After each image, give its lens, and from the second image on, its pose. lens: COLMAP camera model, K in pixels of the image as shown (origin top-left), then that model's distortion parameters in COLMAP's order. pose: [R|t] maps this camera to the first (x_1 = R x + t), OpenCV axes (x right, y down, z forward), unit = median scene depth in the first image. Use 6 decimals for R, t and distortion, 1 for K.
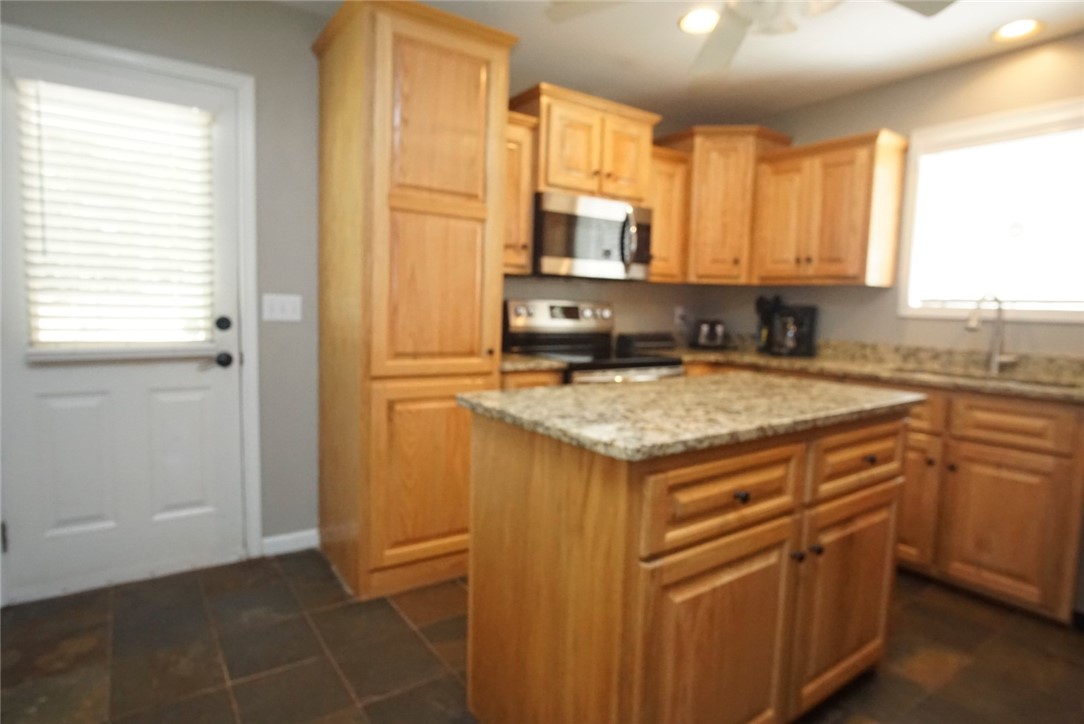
lens RADIAL K [[588.5, 0, 542.0], [0, 588.5, 362.0], [0, 0, 1]] dist [-0.026448, 0.000160]
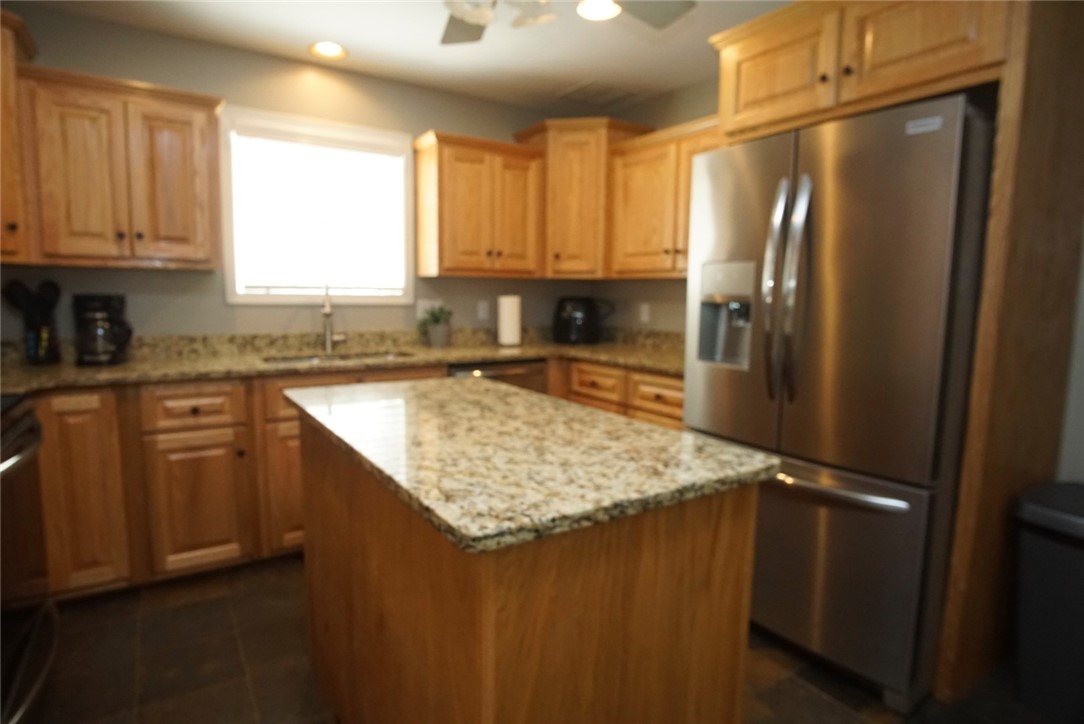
lens RADIAL K [[574.1, 0, 542.0], [0, 574.1, 362.0], [0, 0, 1]] dist [-0.065193, -0.000025]
pose [[0.045585, -0.133586, 0.989988, -0.271356], [0.088563, 0.987657, 0.129193, -0.059392], [-0.995027, 0.081787, 0.056853, 0.463602]]
